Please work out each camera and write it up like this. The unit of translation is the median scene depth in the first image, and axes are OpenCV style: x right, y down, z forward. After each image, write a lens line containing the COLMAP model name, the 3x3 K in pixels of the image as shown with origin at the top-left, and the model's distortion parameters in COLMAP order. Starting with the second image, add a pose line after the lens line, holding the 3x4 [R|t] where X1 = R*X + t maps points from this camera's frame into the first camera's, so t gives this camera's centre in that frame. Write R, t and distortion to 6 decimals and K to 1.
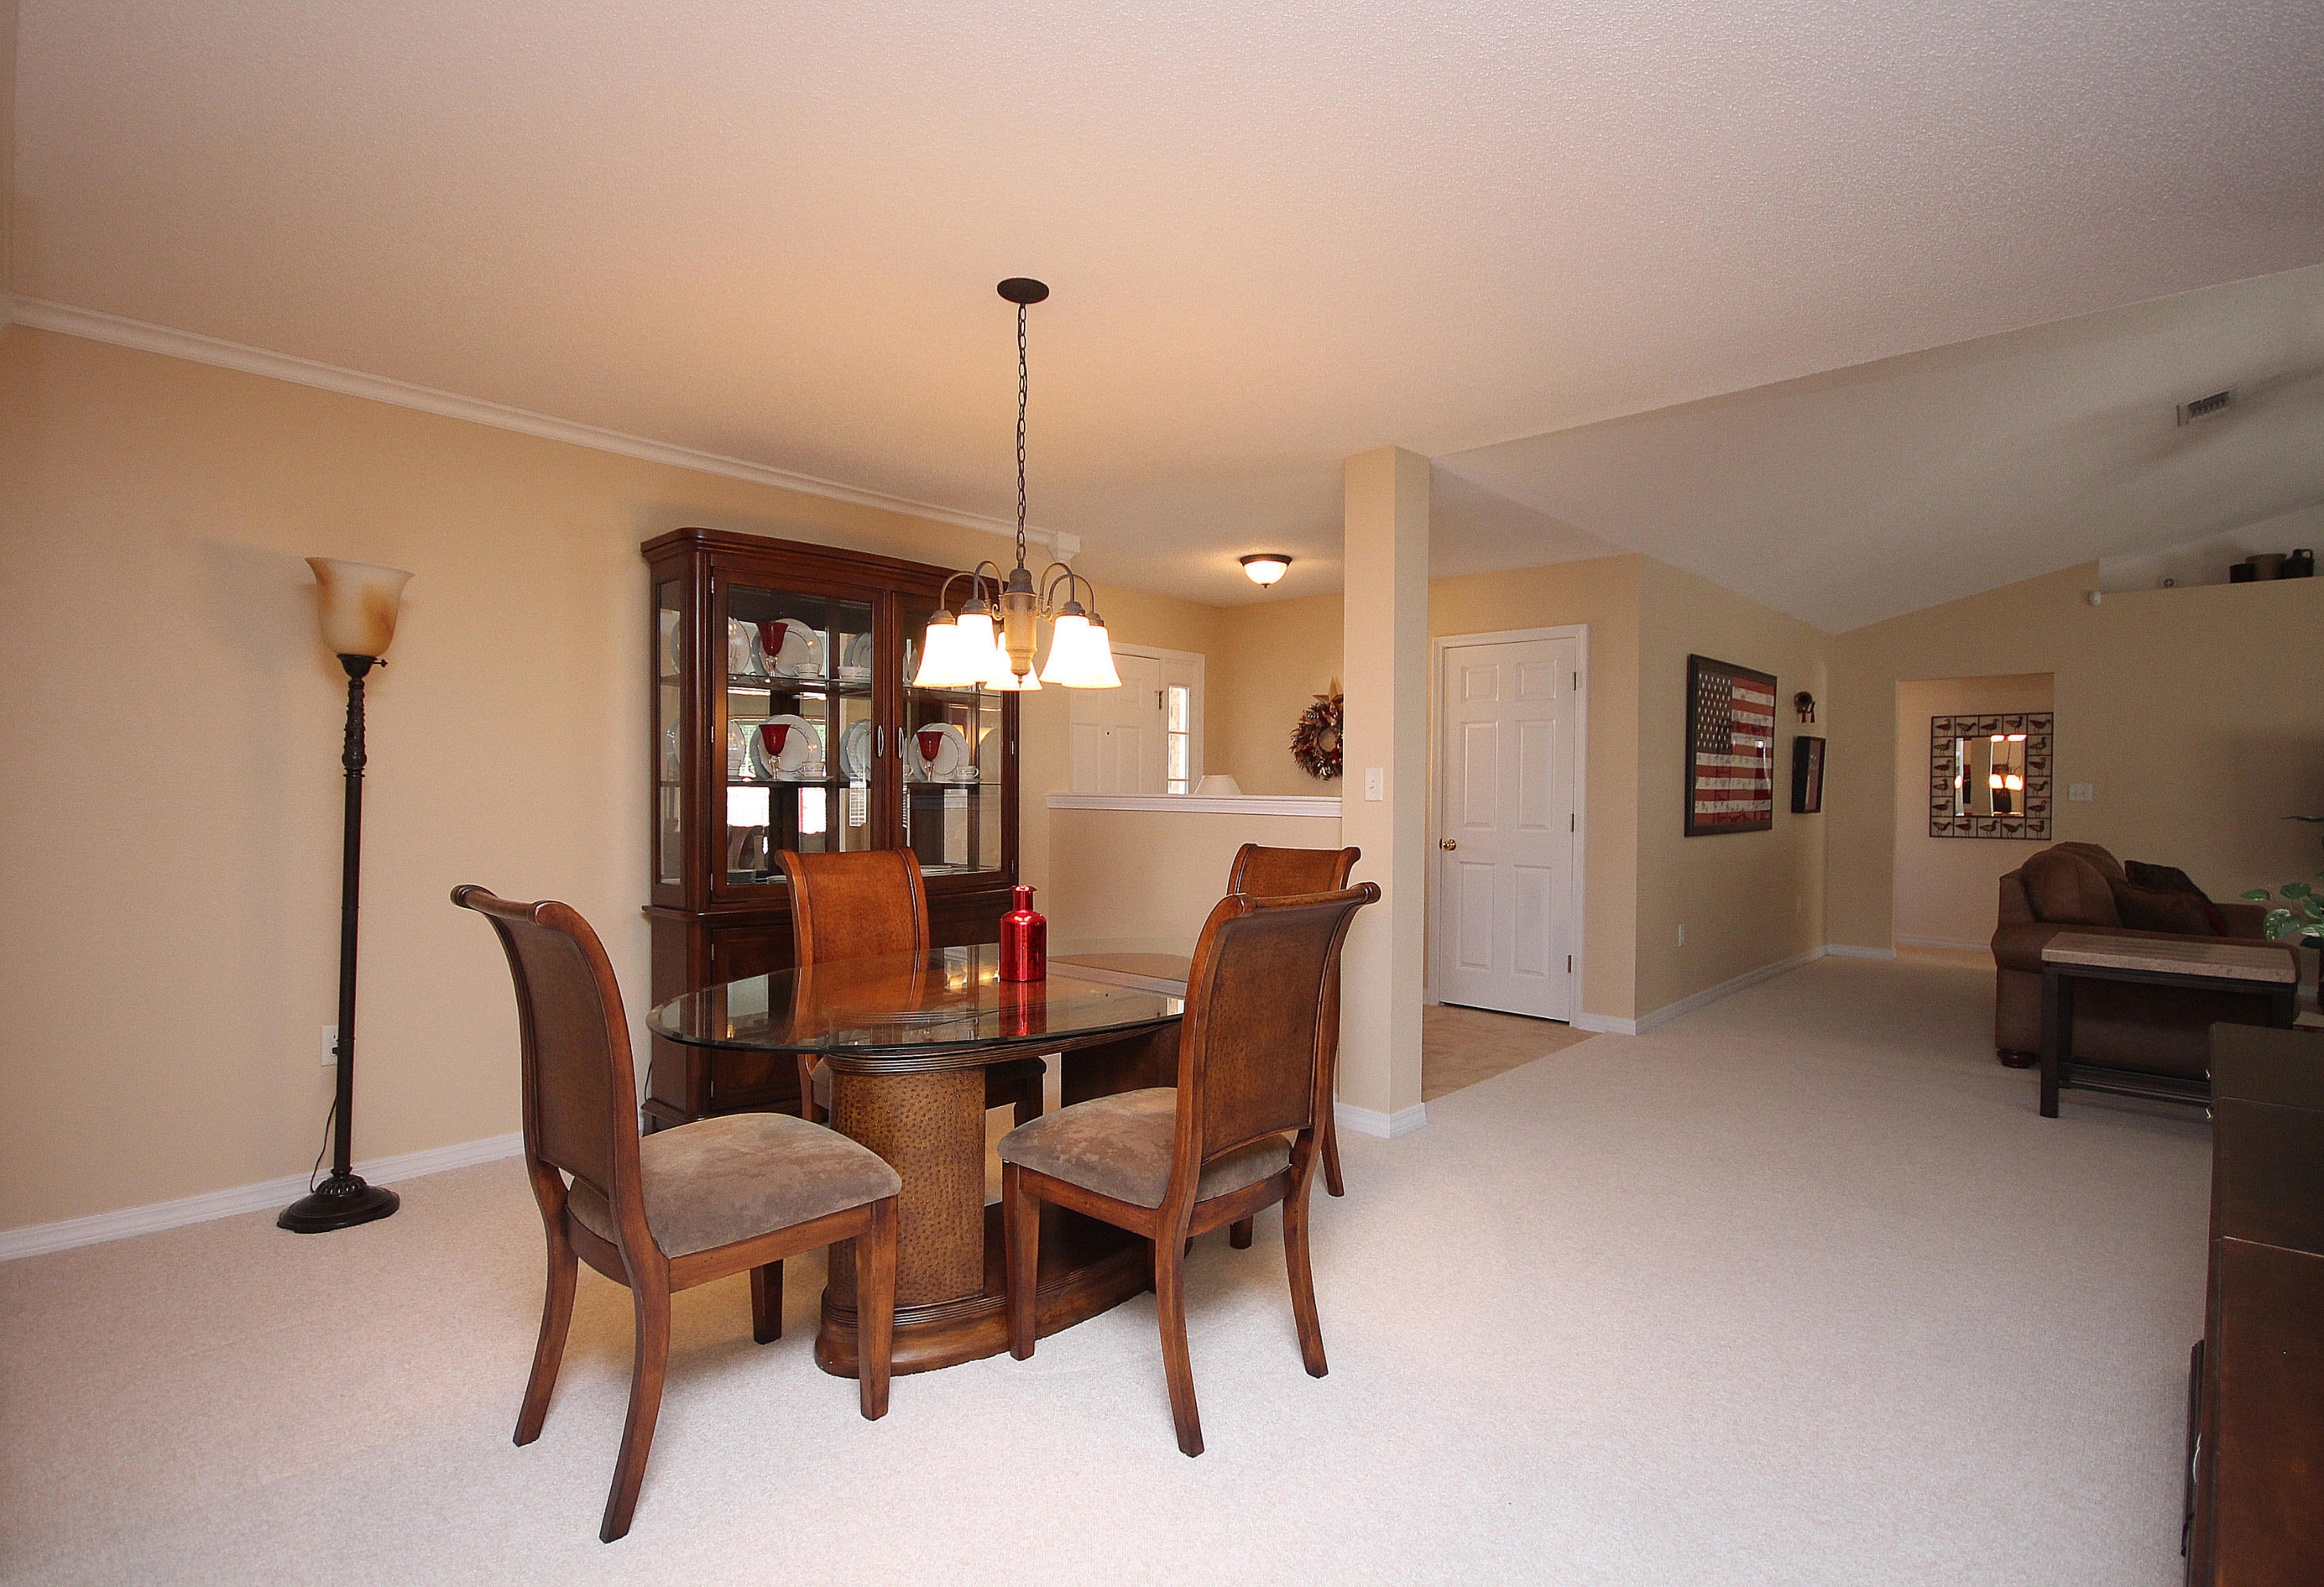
lens RADIAL K [[1109.2, 0, 1159.3], [0, 1109.2, 802.5], [0, 0, 1]] dist [-0.000165, -0.001097]
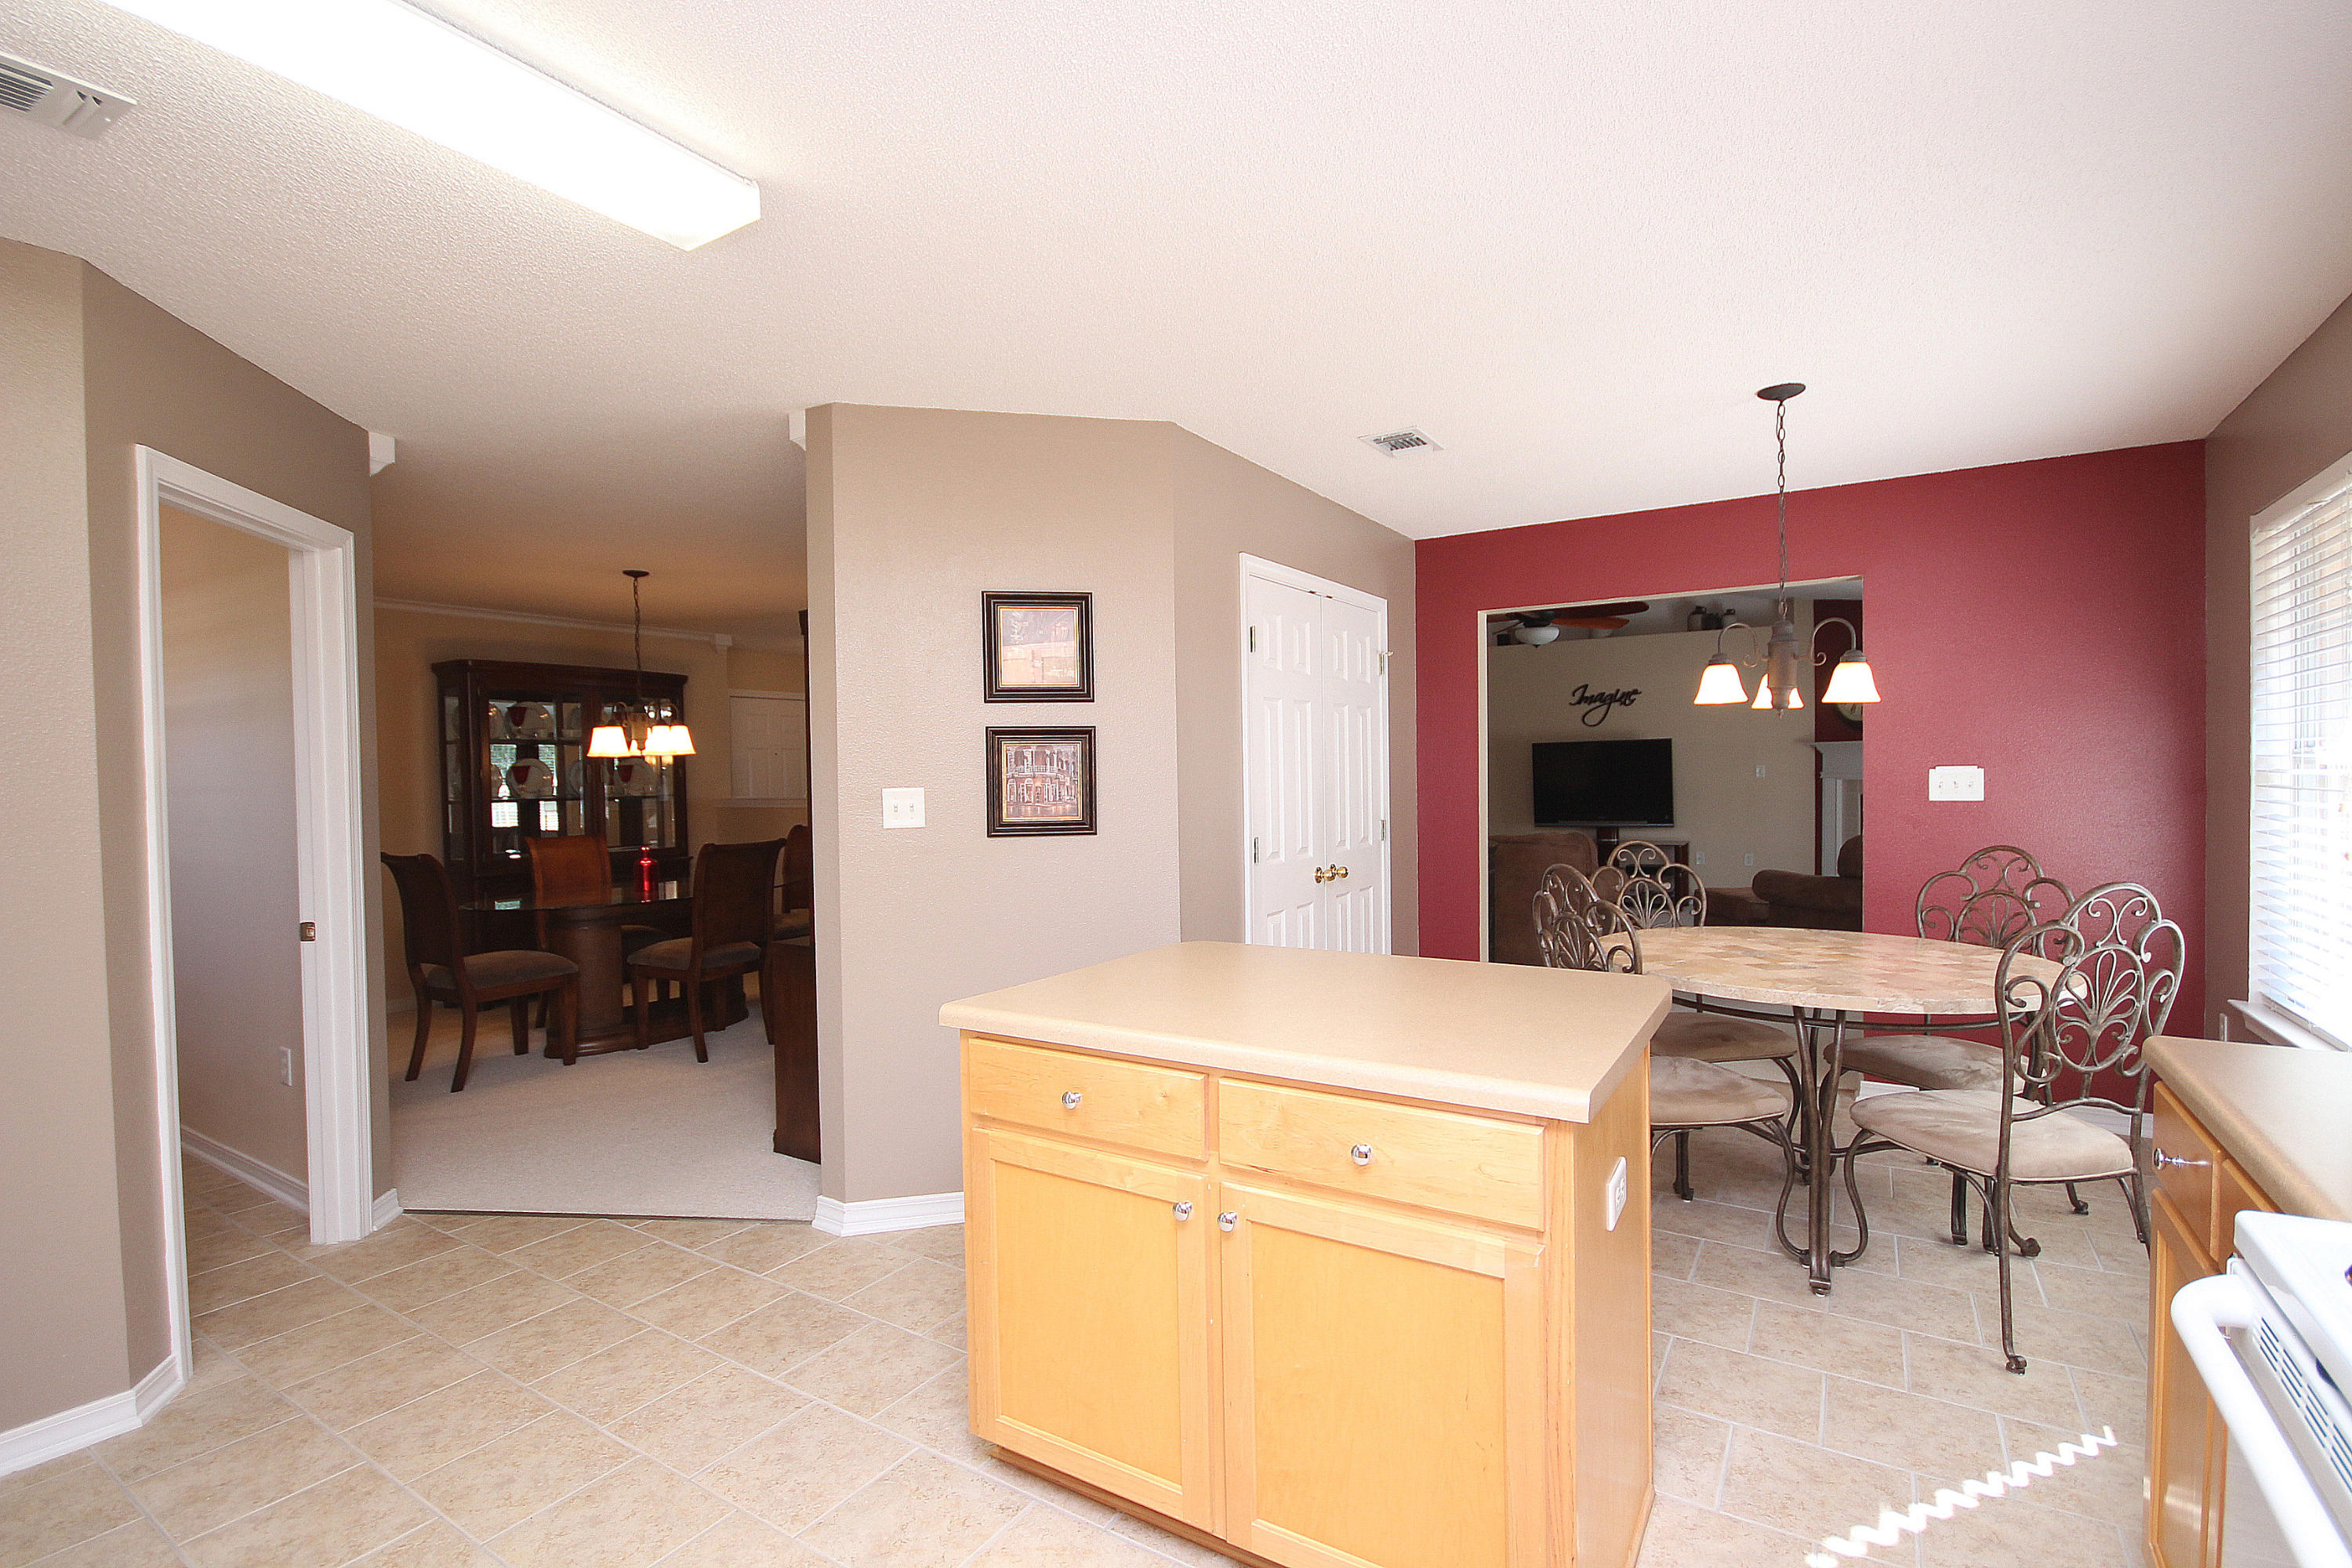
lens RADIAL K [[1077.8, 0, 1166.7], [0, 1077.8, 790.5], [0, 0, 1]] dist [0.006057, -0.007879]
pose [[0.981506, -0.030369, 0.189005, 0.183089], [0.030093, 0.999538, 0.004327, -0.005579], [-0.189049, 0.001441, 0.981967, -0.477504]]
